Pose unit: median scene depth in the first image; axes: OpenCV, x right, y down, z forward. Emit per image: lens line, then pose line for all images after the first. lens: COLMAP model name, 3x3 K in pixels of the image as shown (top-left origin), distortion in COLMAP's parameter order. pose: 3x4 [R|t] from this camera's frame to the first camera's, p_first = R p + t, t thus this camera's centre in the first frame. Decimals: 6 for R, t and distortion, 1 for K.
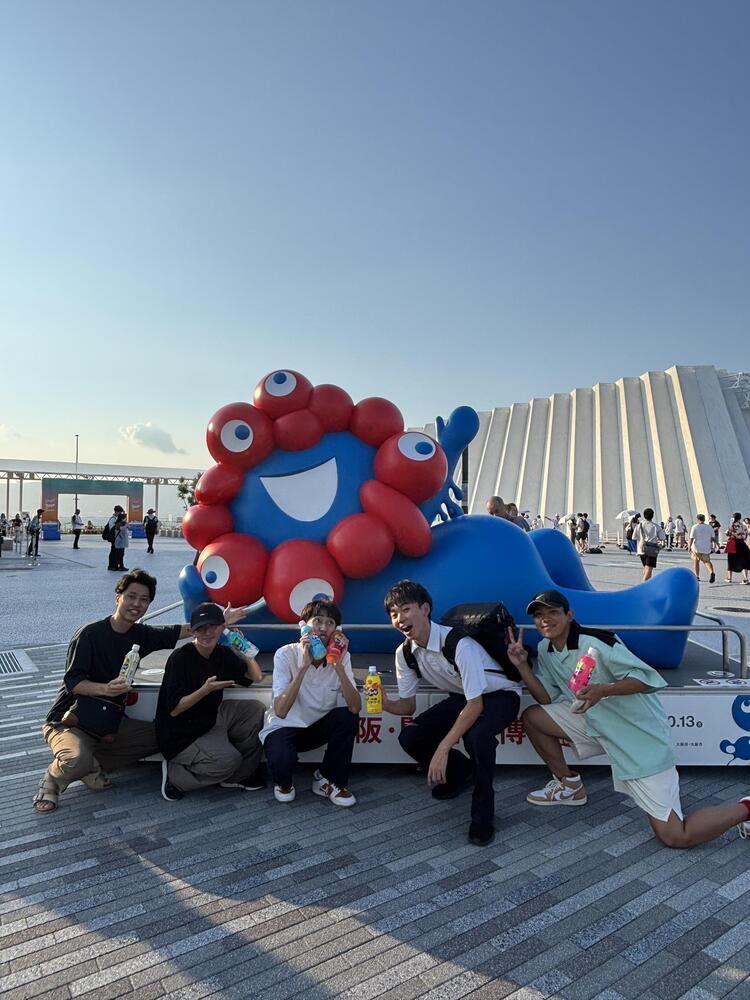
lens RADIAL K [[651.3, 0, 378.8], [0, 651.3, 504.8], [0, 0, 1]] dist [0.008600, -0.018941]
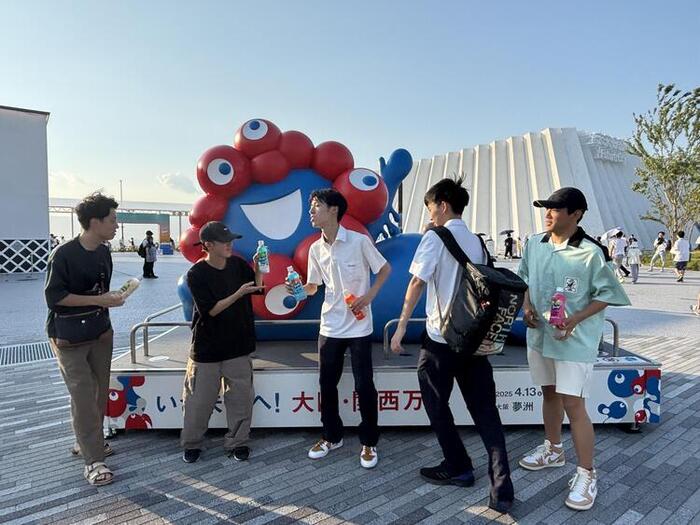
lens RADIAL K [[455.9, 0, 353.1], [0, 455.9, 263.8], [0, 0, 1]] dist [0.008600, -0.018941]
pose [[0.999533, -0.011401, 0.028354, 0.011399], [0.009218, 0.997068, 0.075968, 0.007547], [-0.029137, -0.075671, 0.996707, 0.121039]]
